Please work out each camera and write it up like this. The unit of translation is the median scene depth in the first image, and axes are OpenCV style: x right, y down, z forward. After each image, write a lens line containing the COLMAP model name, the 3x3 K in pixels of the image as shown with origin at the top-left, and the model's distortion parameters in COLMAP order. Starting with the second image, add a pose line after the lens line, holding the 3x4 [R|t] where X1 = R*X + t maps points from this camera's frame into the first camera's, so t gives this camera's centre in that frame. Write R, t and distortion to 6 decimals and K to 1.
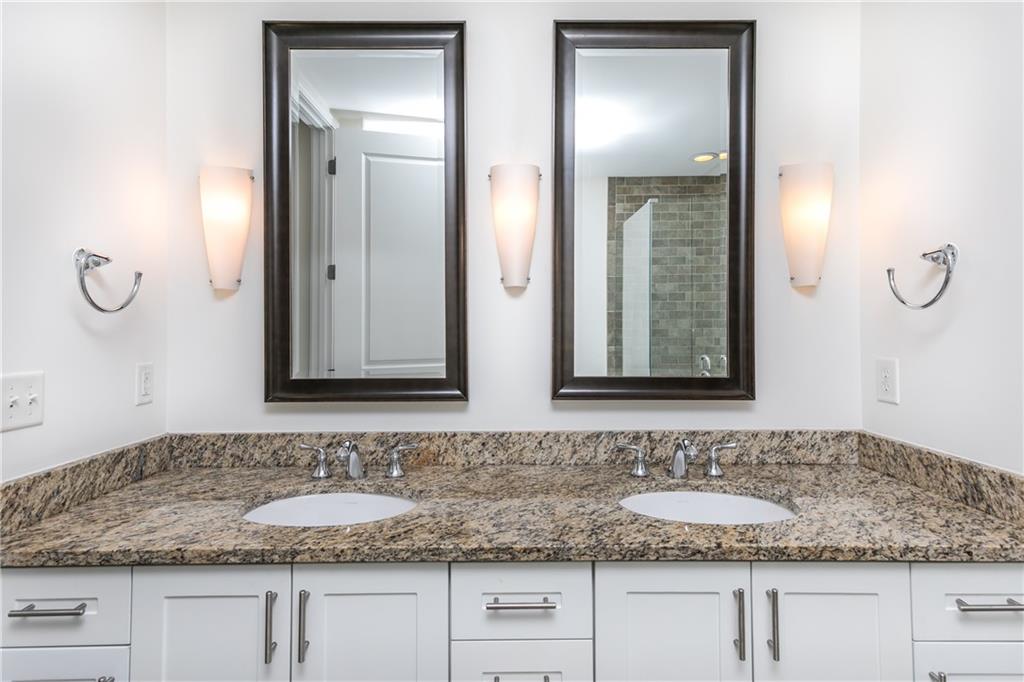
lens RADIAL K [[541.0, 0, 512.3], [0, 541.0, 331.7], [0, 0, 1]] dist [0.005509, 0.001385]
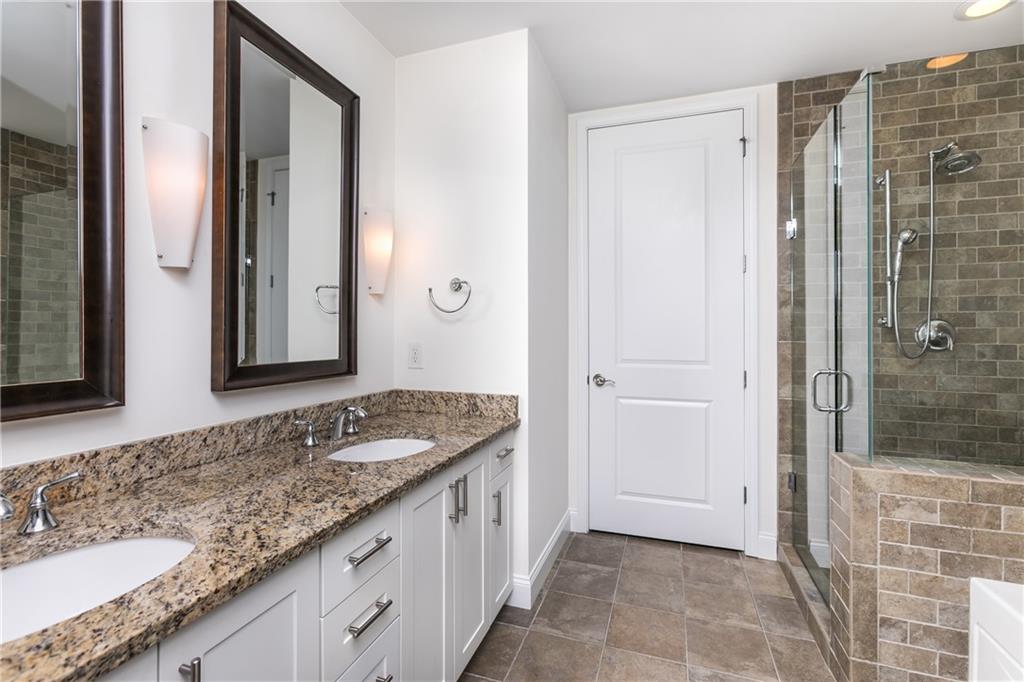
lens RADIAL K [[460.4, 0, 511.9], [0, 460.4, 338.6], [0, 0, 1]] dist [-0.002254, -0.000268]
pose [[0.335566, -0.009240, 0.941971, -0.513085], [-0.001386, 0.999946, 0.010302, 0.022952], [-0.942016, -0.004763, 0.335535, 0.242905]]
